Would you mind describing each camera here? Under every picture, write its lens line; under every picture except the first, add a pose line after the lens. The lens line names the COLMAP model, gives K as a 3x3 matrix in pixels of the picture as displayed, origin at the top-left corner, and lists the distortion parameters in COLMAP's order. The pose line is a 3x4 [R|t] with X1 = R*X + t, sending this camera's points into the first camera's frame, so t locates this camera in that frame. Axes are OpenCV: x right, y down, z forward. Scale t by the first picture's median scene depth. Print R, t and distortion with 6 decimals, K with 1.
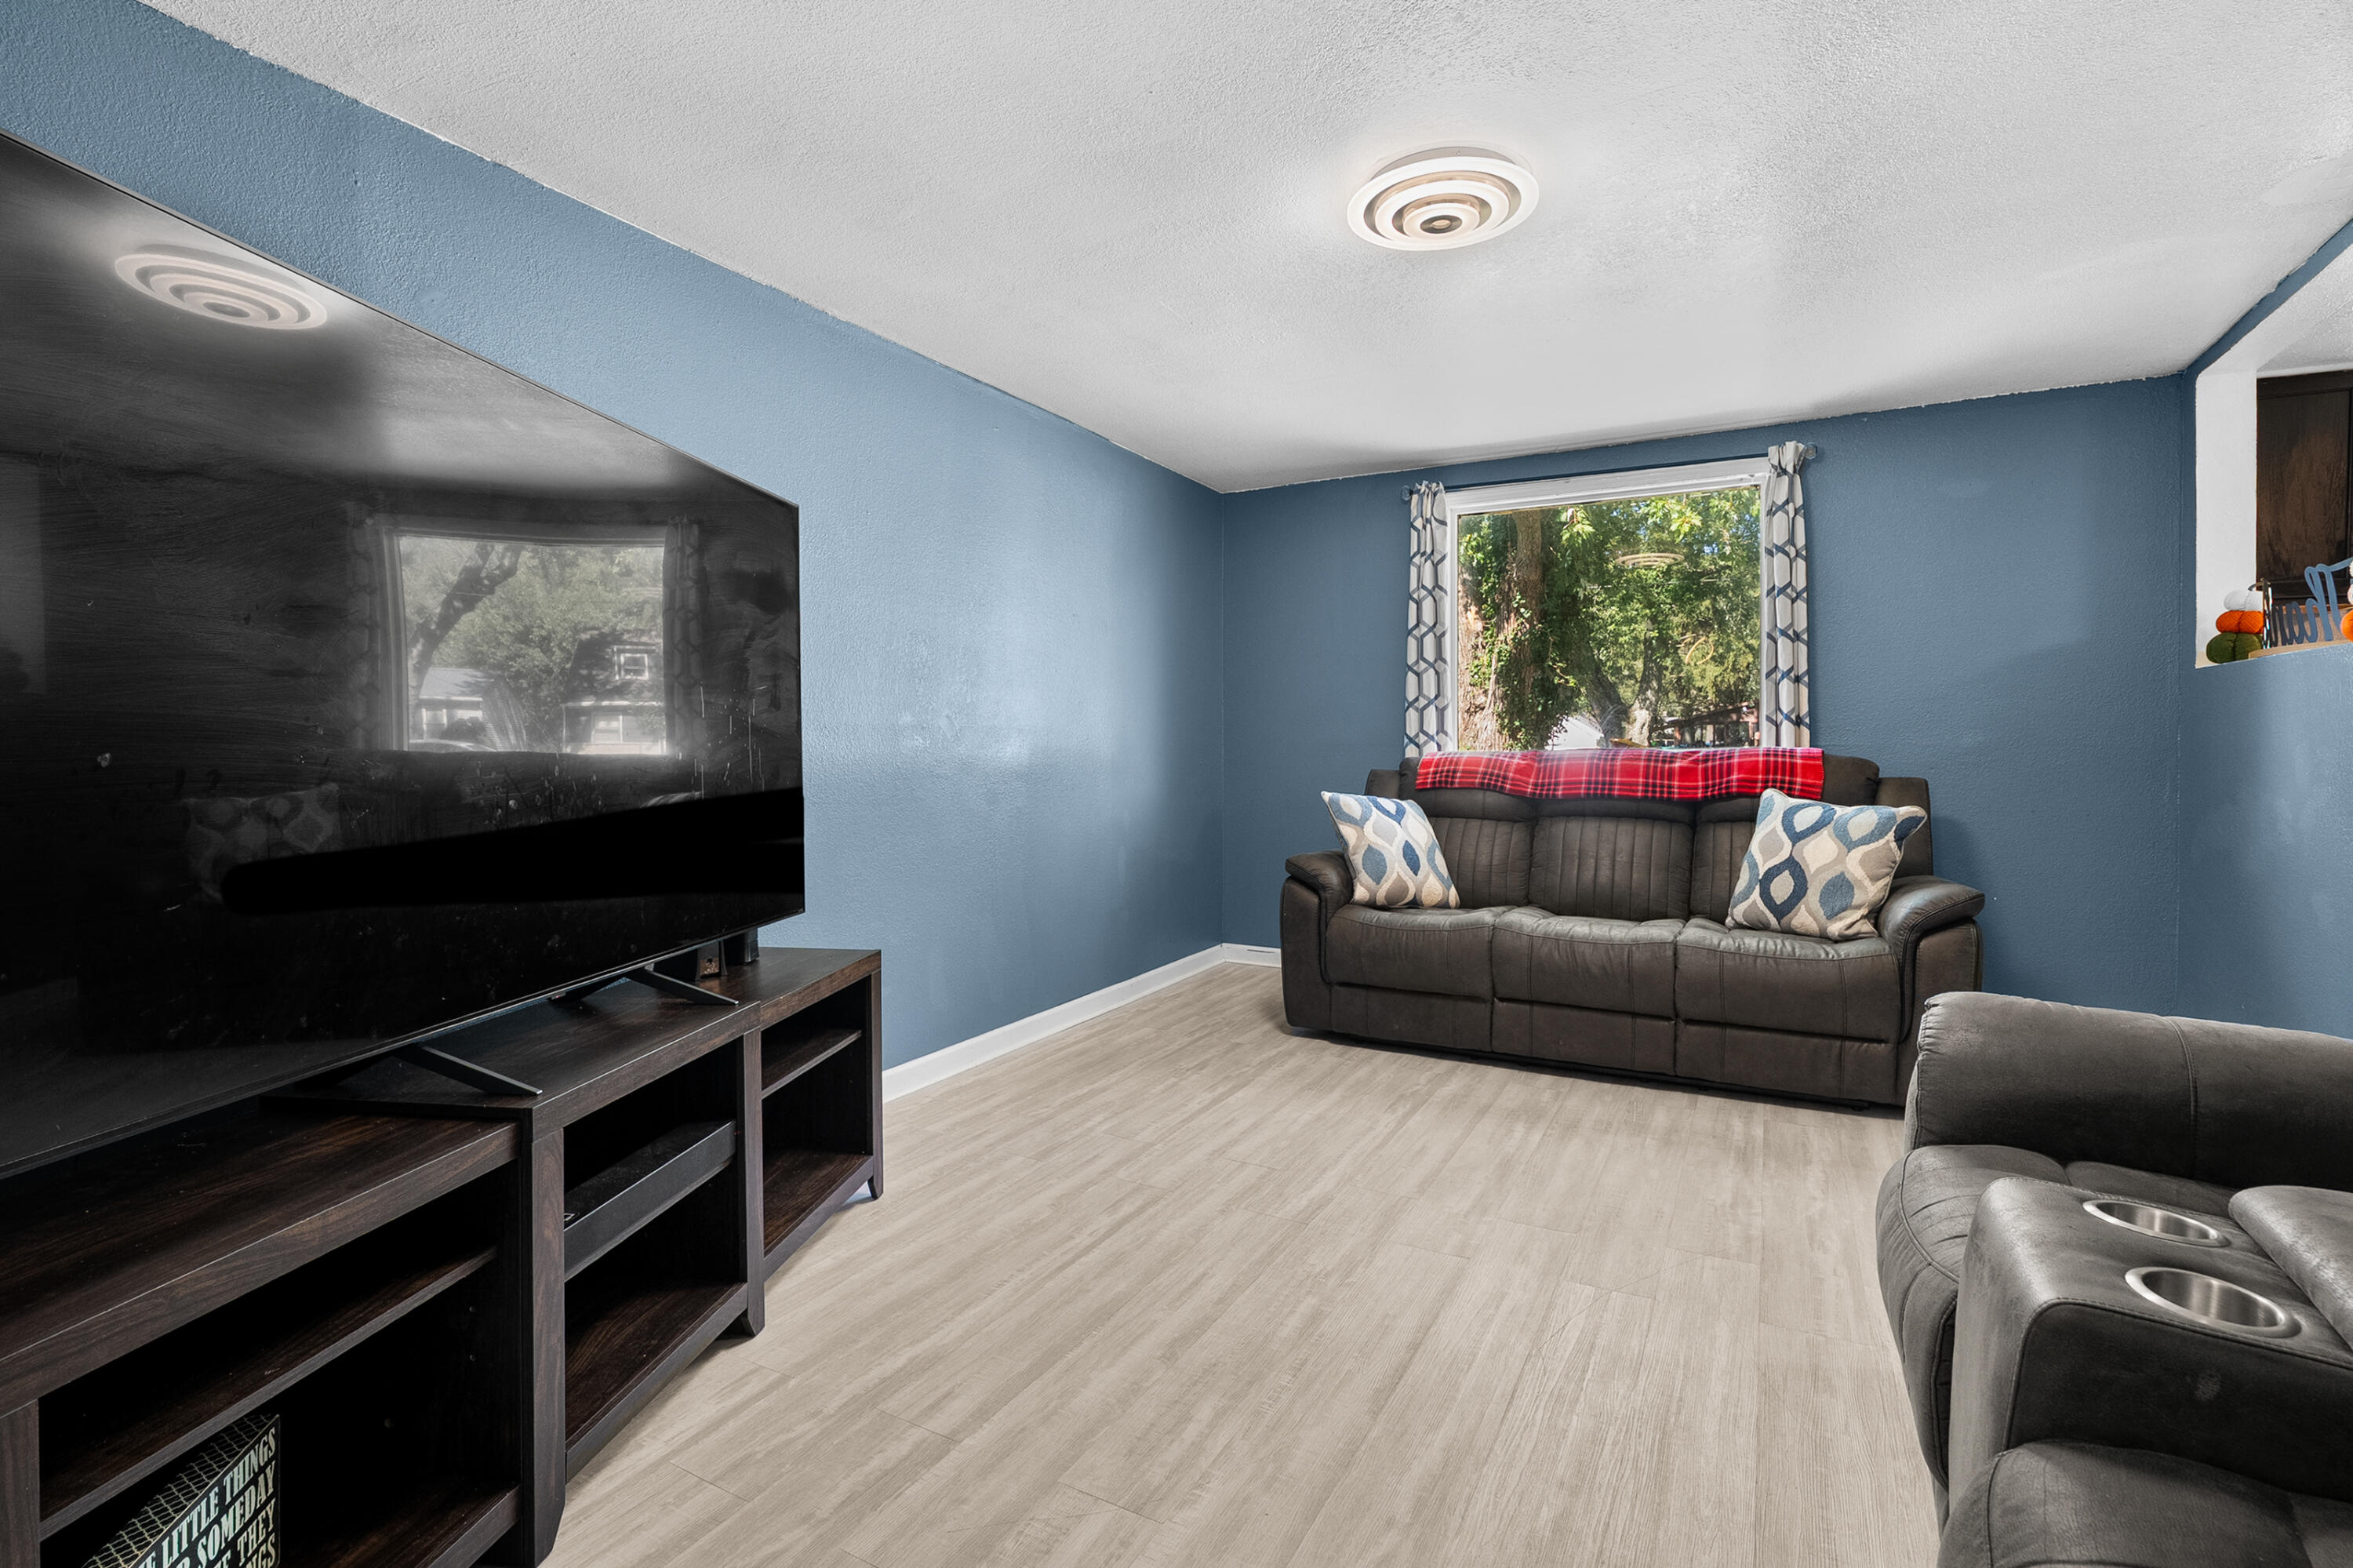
lens RADIAL K [[1082.0, 0, 1176.6], [0, 1082.0, 765.1], [0, 0, 1]] dist [-0.009578, 0.002538]
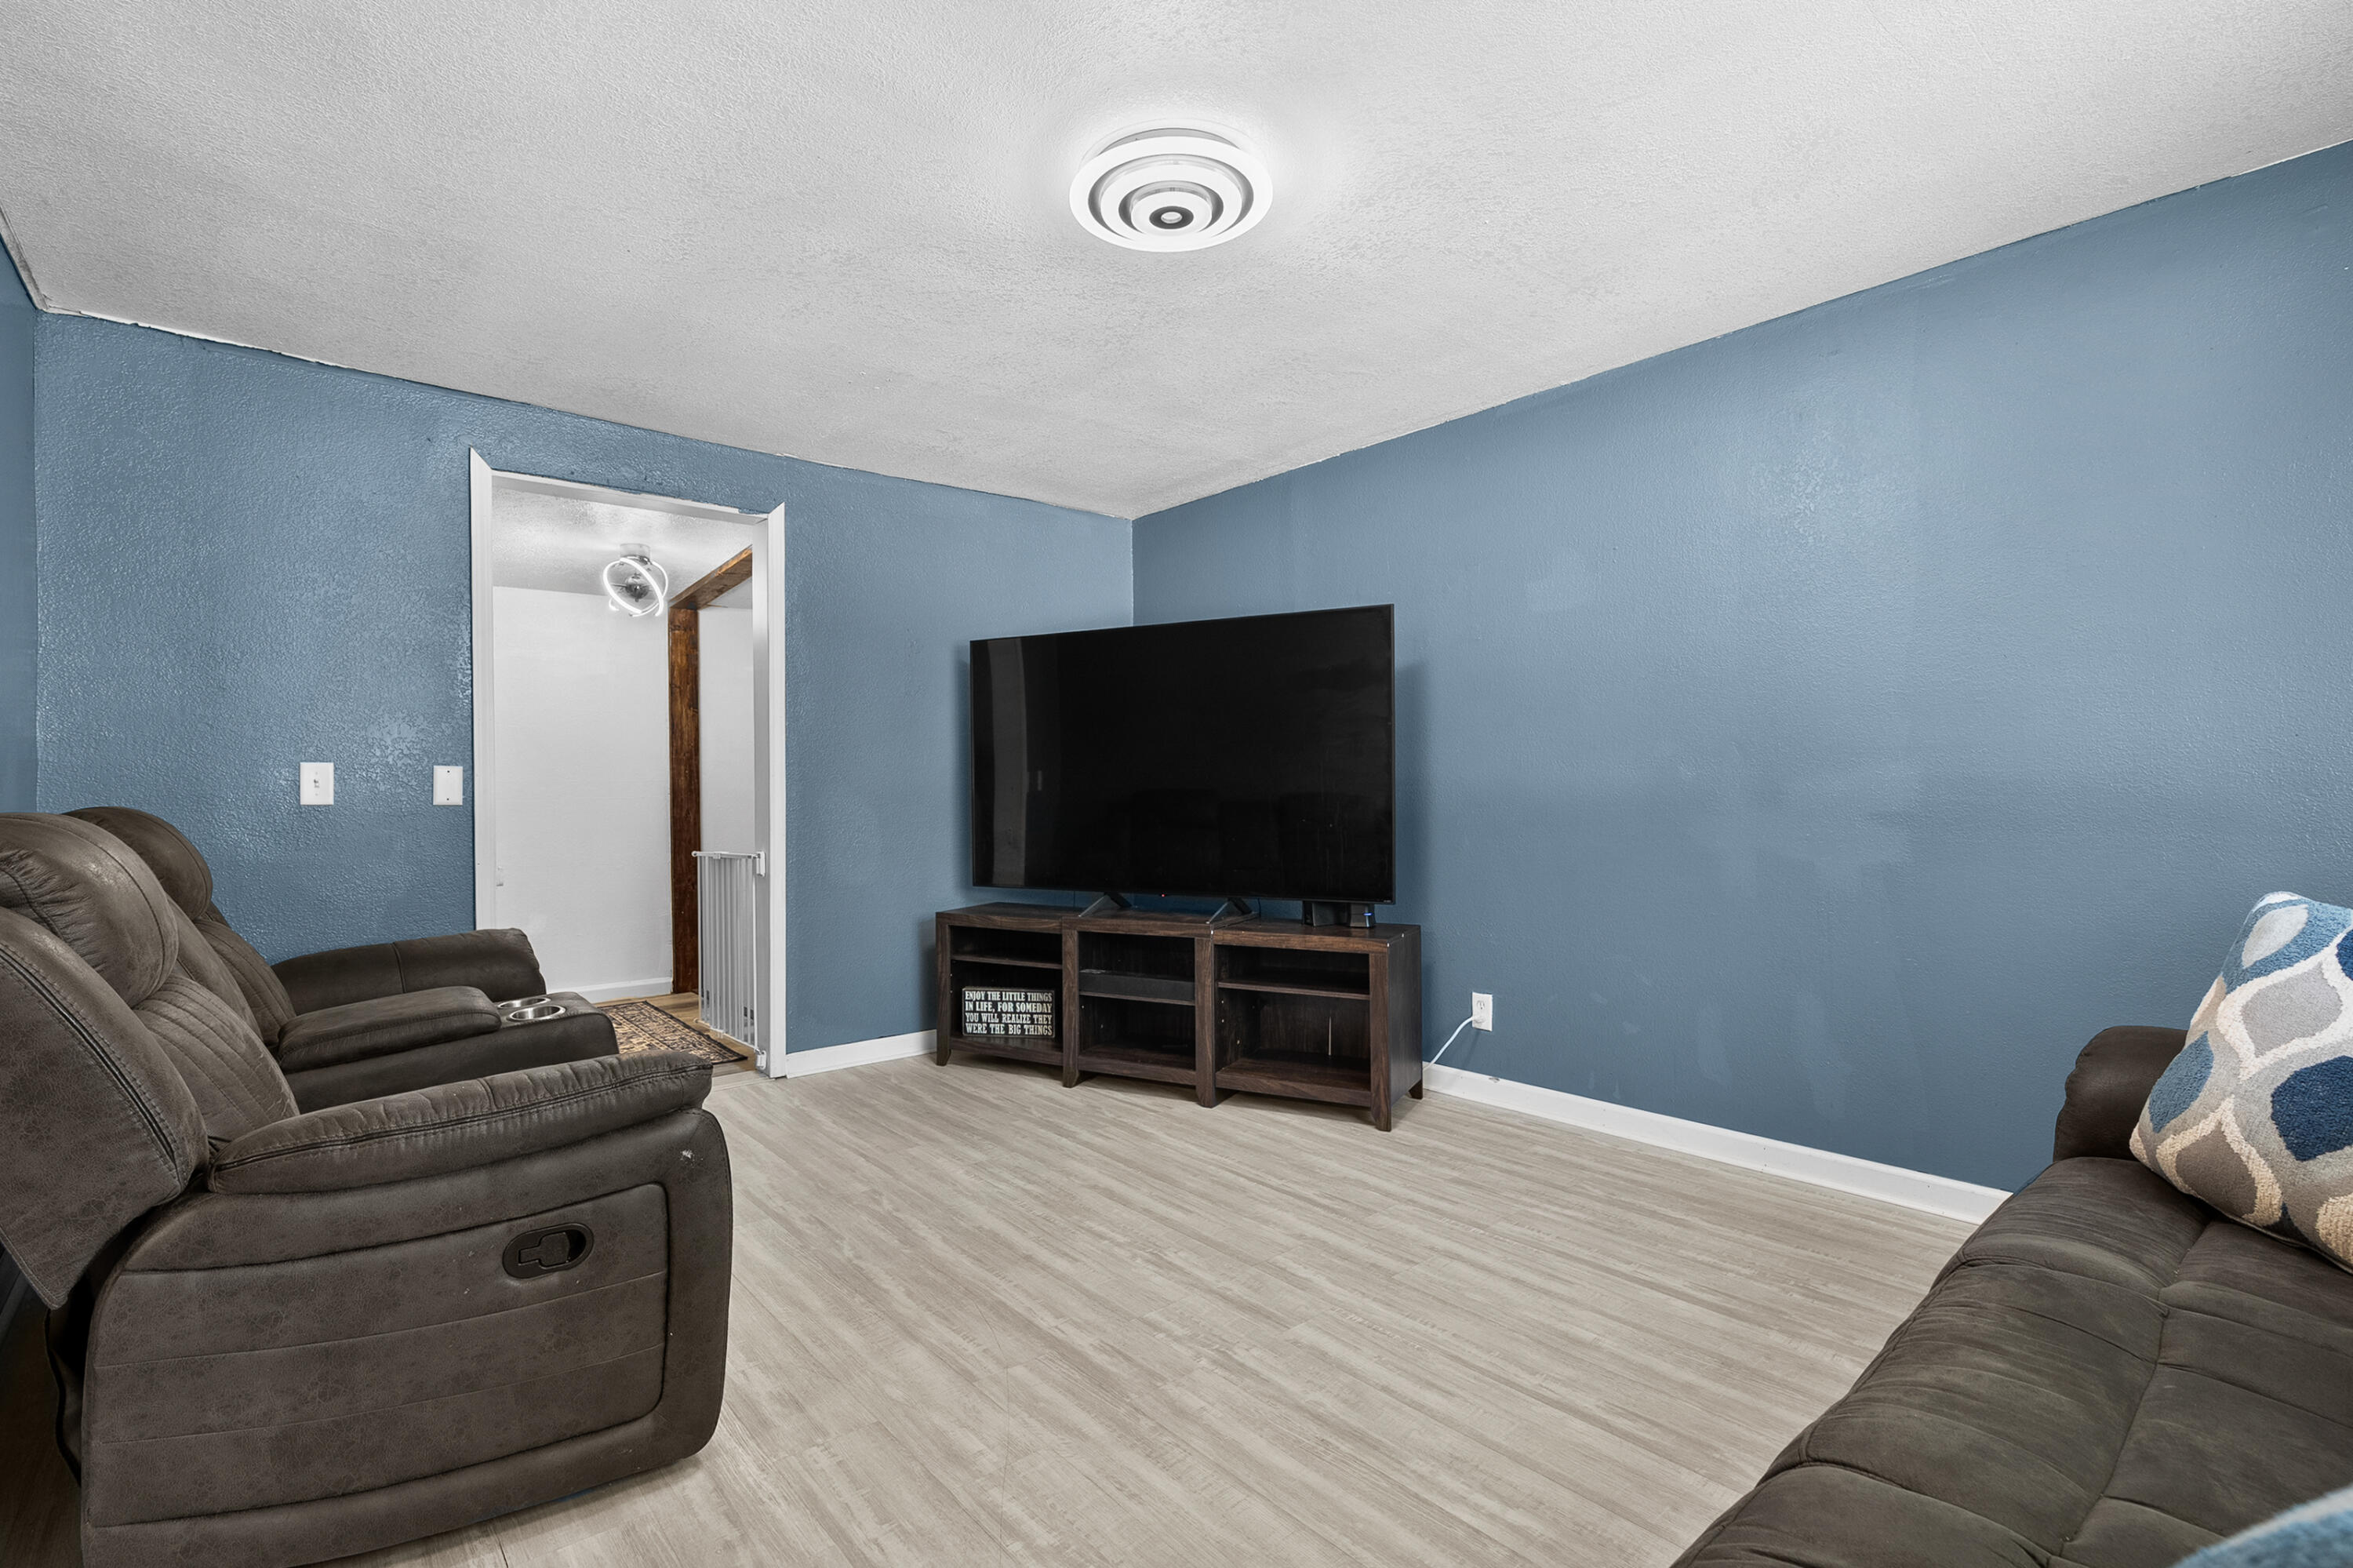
lens RADIAL K [[1082.0, 0, 1174.3], [0, 1082.0, 790.7], [0, 0, 1]] dist [-0.009578, 0.002538]
pose [[-0.351279, 0.011710, -0.936198, 1.035719], [-0.006739, 0.999864, 0.015034, -0.026123], [0.936247, 0.011590, -0.351152, 1.232095]]
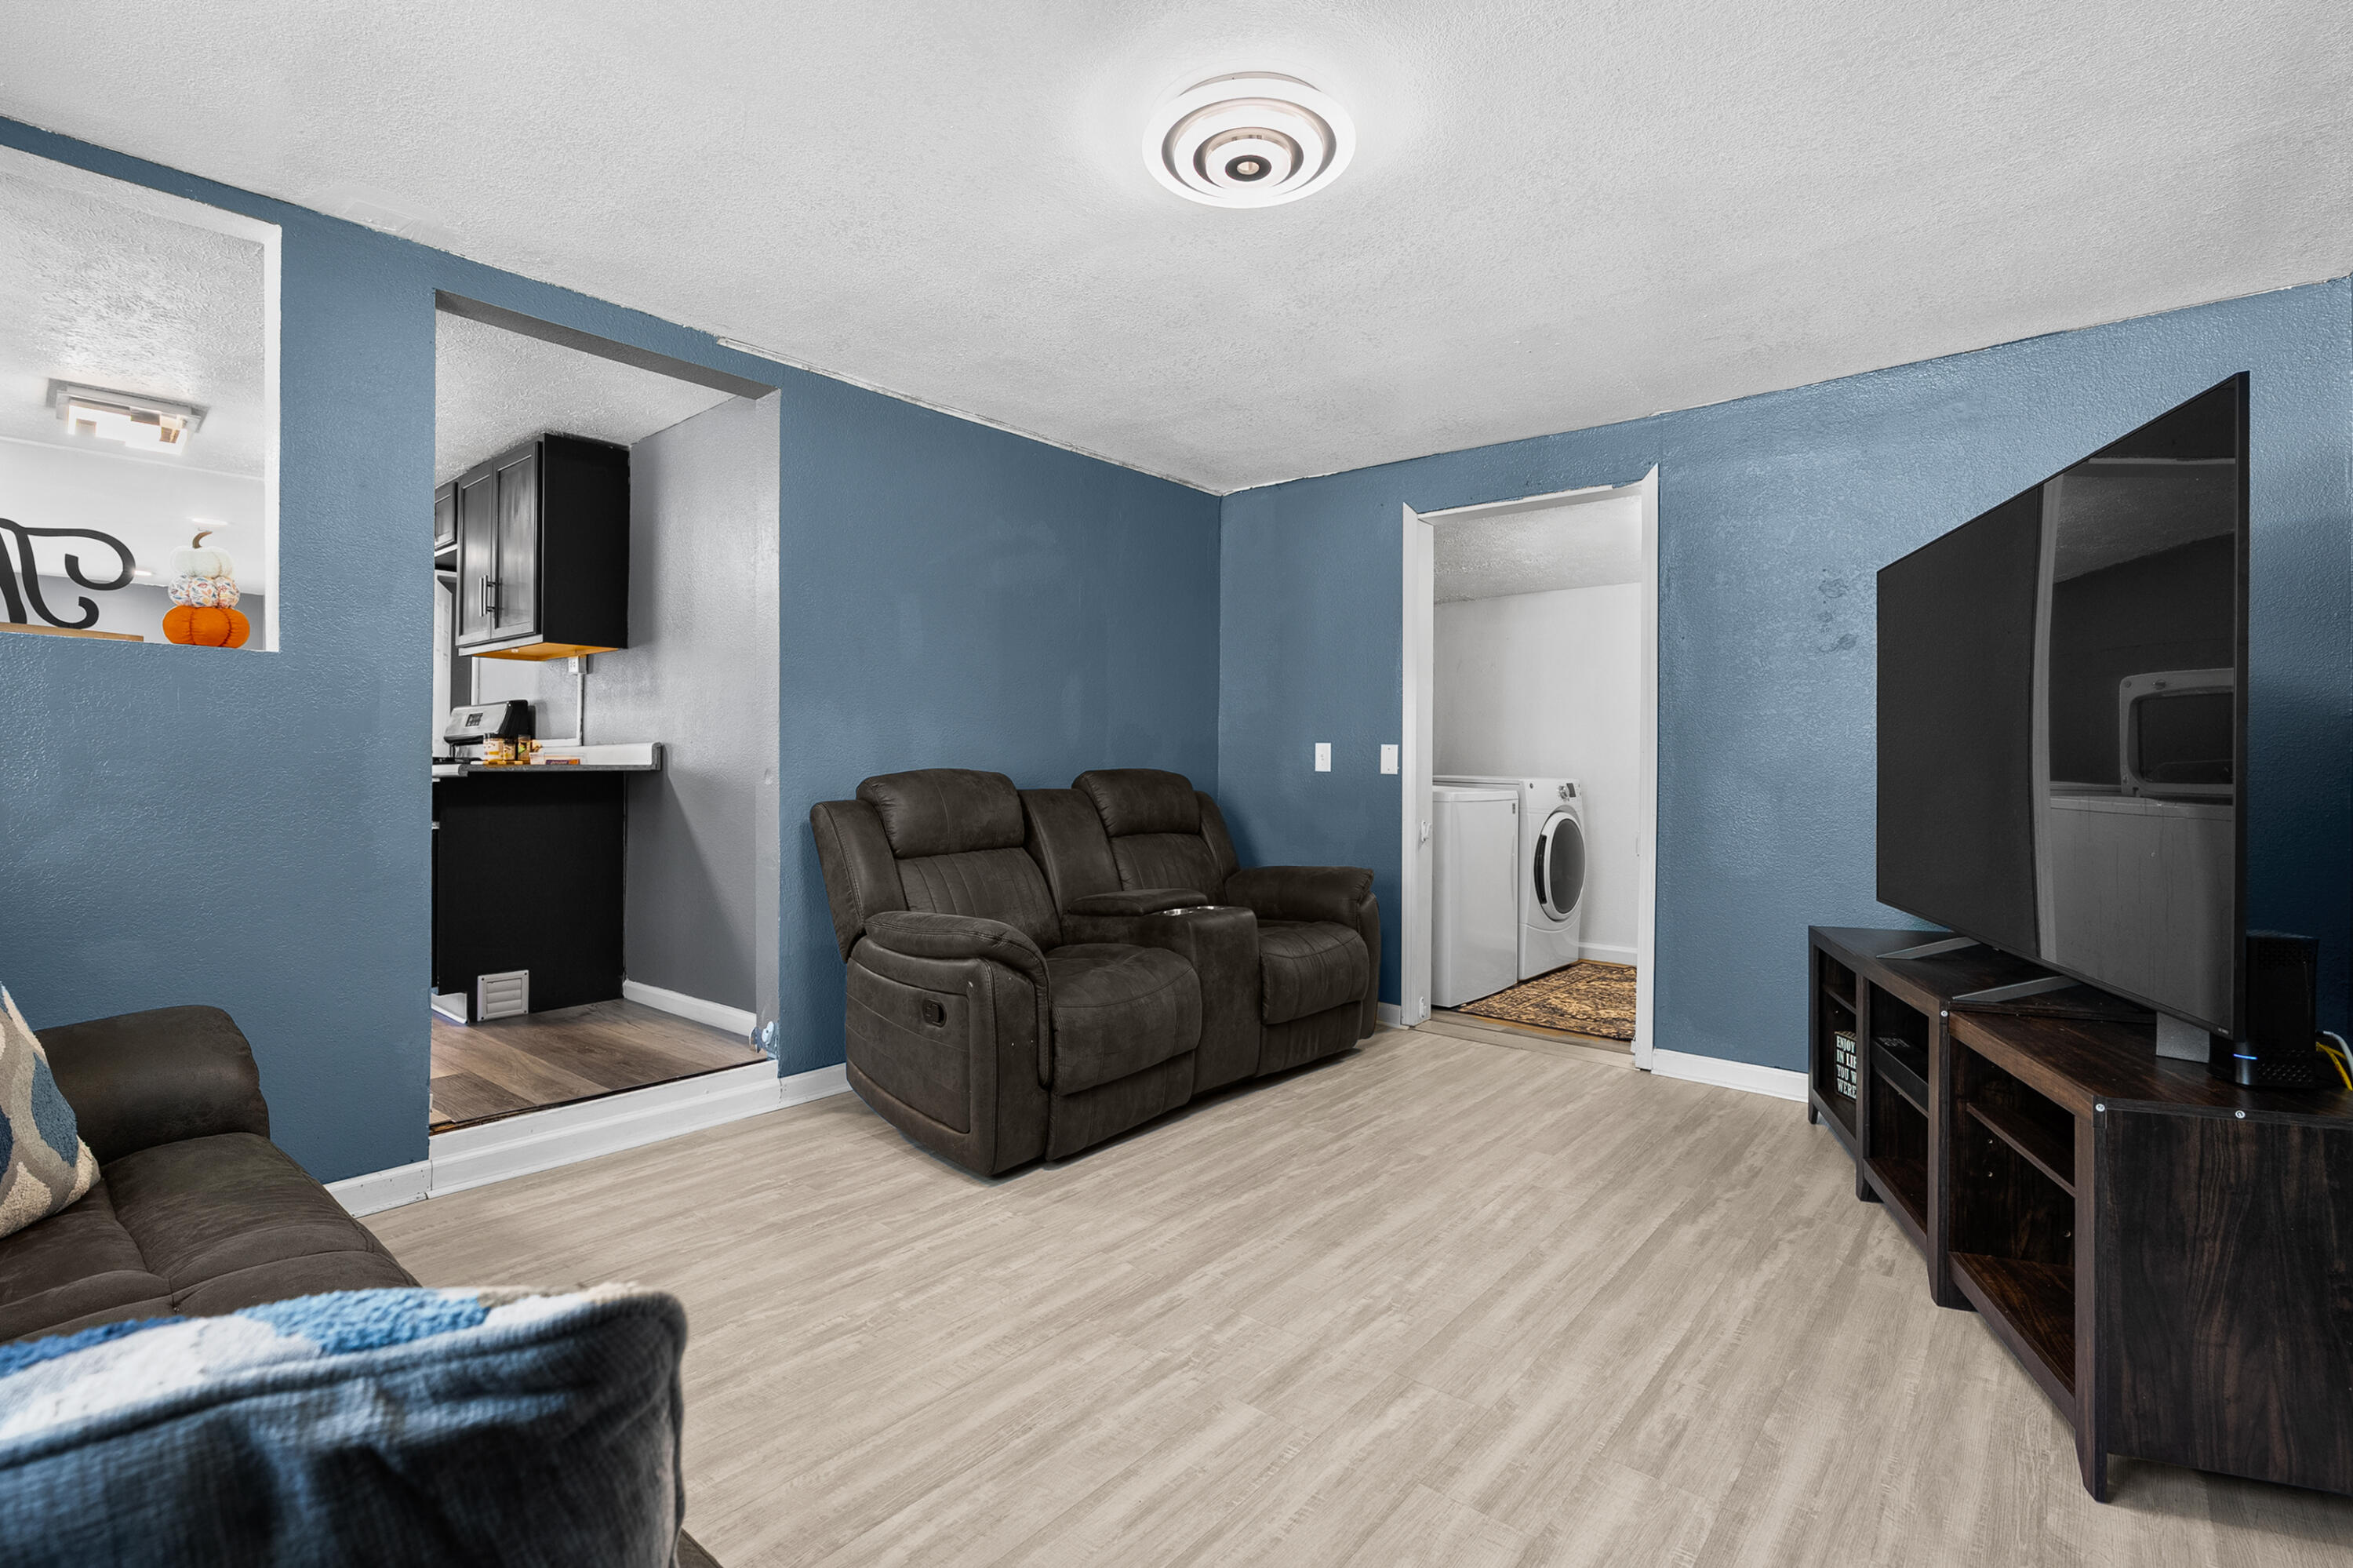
lens RADIAL K [[1082.0, 0, 1160.9], [0, 1082.0, 764.0], [0, 0, 1]] dist [-0.009578, 0.002538]
pose [[-0.978370, -0.002792, 0.206841, 0.122846], [0.000978, 0.999835, 0.018124, -0.031498], [-0.206858, 0.017934, -0.978207, 1.733355]]
